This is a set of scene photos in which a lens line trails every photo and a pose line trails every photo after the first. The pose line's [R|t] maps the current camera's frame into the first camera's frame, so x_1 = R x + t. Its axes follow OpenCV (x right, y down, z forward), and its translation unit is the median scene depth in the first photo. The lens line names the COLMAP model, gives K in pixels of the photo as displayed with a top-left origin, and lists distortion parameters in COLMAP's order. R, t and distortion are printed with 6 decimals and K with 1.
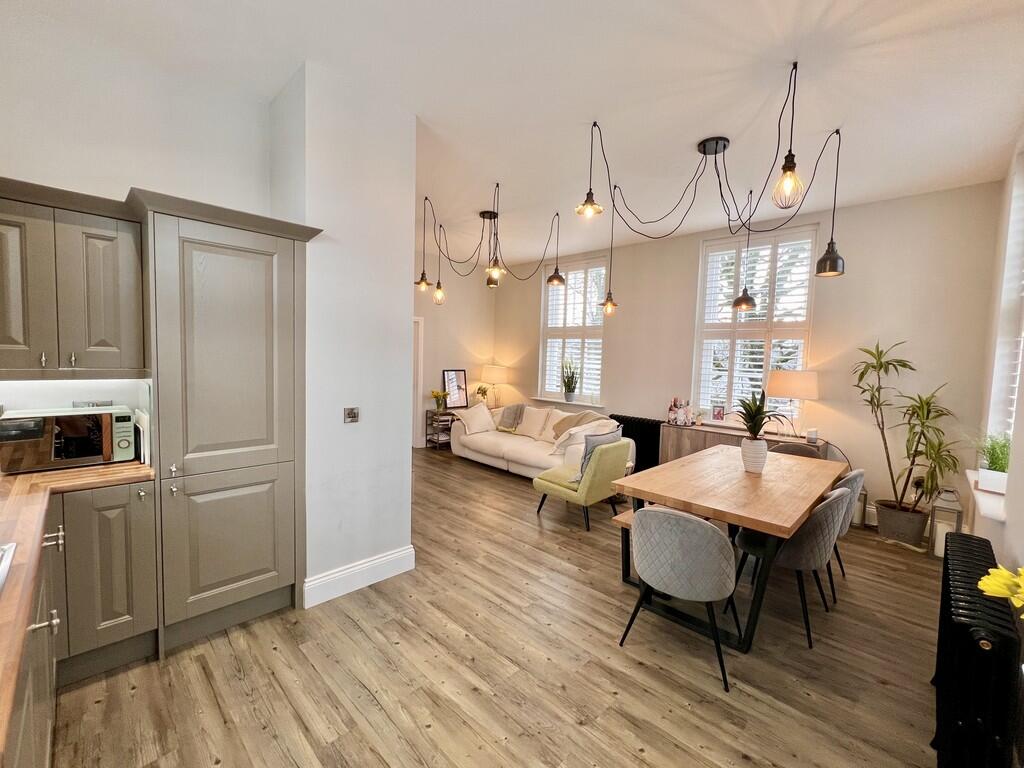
lens RADIAL K [[434.9, 0, 510.5], [0, 434.9, 380.2], [0, 0, 1]] dist [-0.000350, 0.000011]
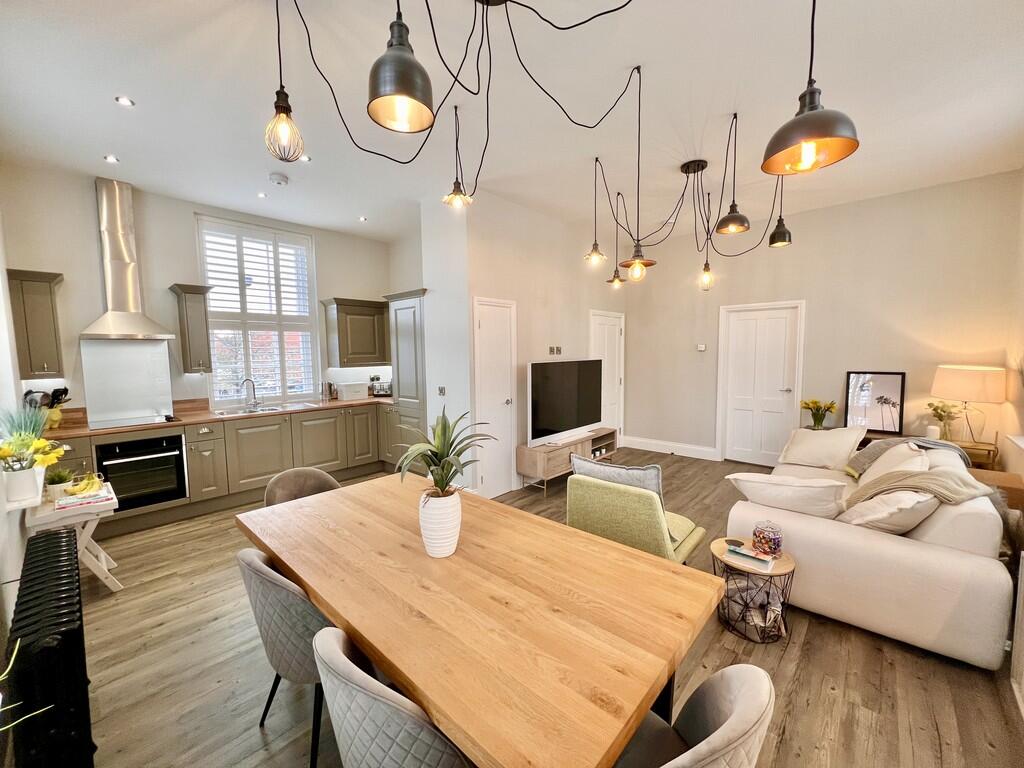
lens RADIAL K [[409.6, 0, 512.0], [0, 409.6, 384.0], [0, 0, 1]] dist [-0.002071, -0.000029]
pose [[0.042755, 0.054058, -0.997622, 1.229723], [-0.043664, 0.997682, 0.052190, -0.040467], [0.998131, 0.041329, 0.045016, 1.208605]]
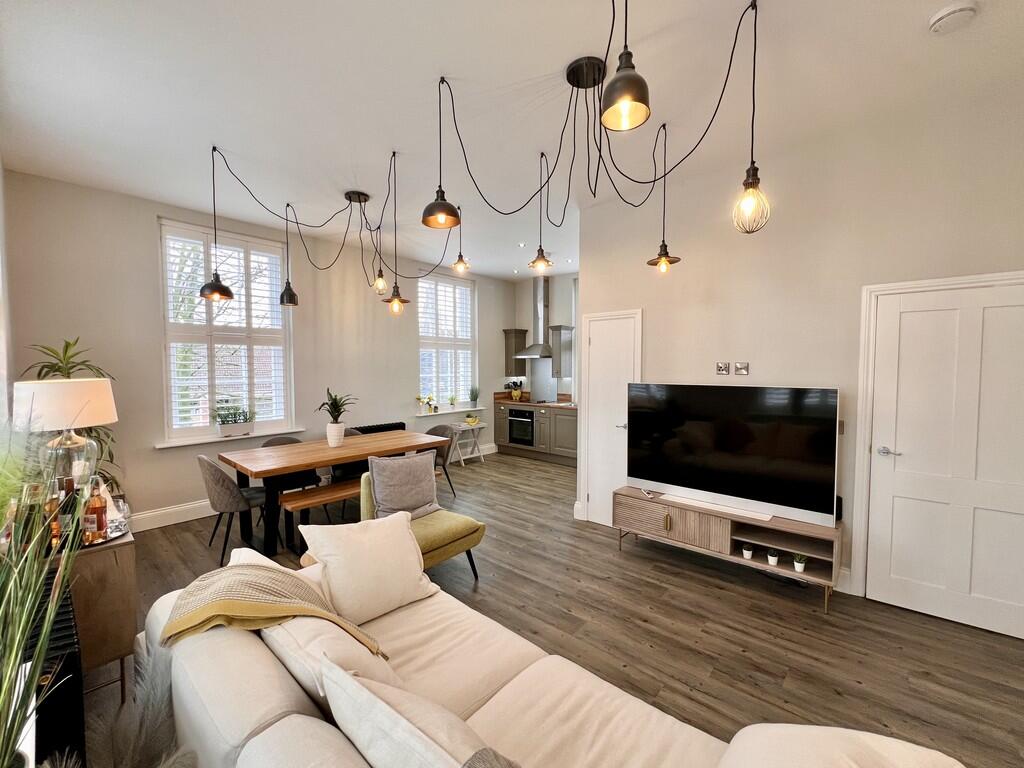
lens RADIAL K [[422.3, 0, 509.6], [0, 422.3, 384.9], [0, 0, 1]] dist [-0.001896, -0.000108]
pose [[-0.998456, -0.028681, -0.047566, 0.080657], [-0.033347, 0.994388, 0.100400, -0.158877], [0.044419, 0.101831, -0.993810, 2.682745]]
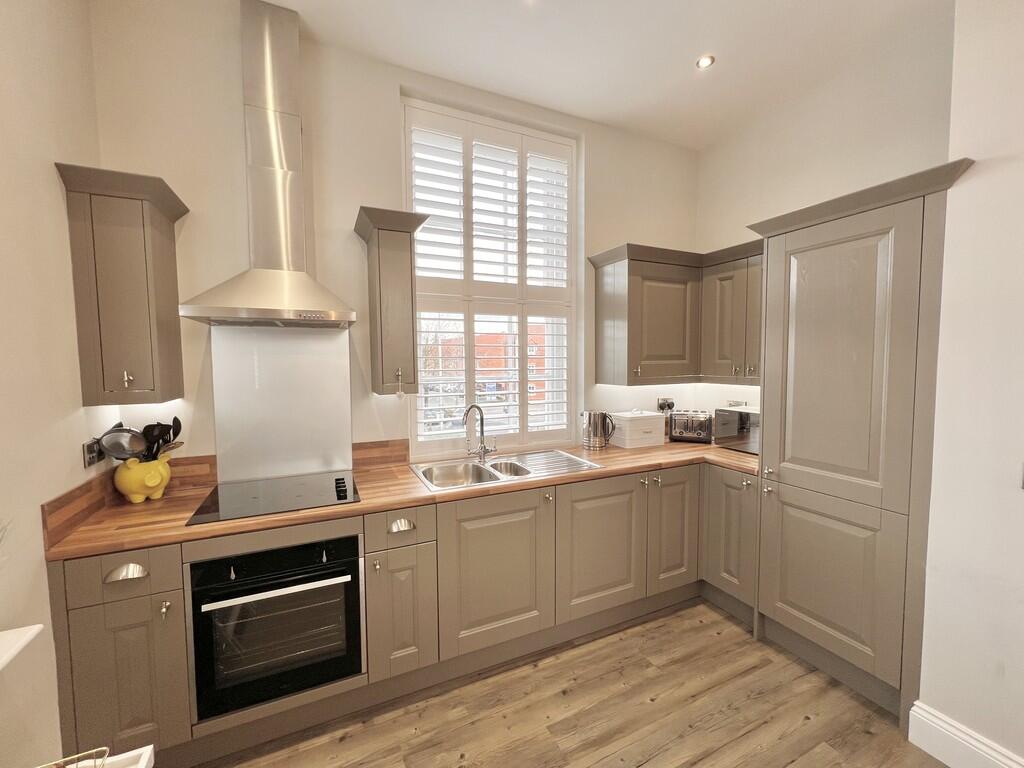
lens RADIAL K [[422.3, 0, 509.6], [0, 422.3, 384.9], [0, 0, 1]] dist [-0.001896, -0.000108]
pose [[-0.339907, 0.033891, -0.939848, 0.318686], [-0.058585, 0.996647, 0.057127, -0.023280], [0.938632, 0.074478, -0.336782, 0.570504]]
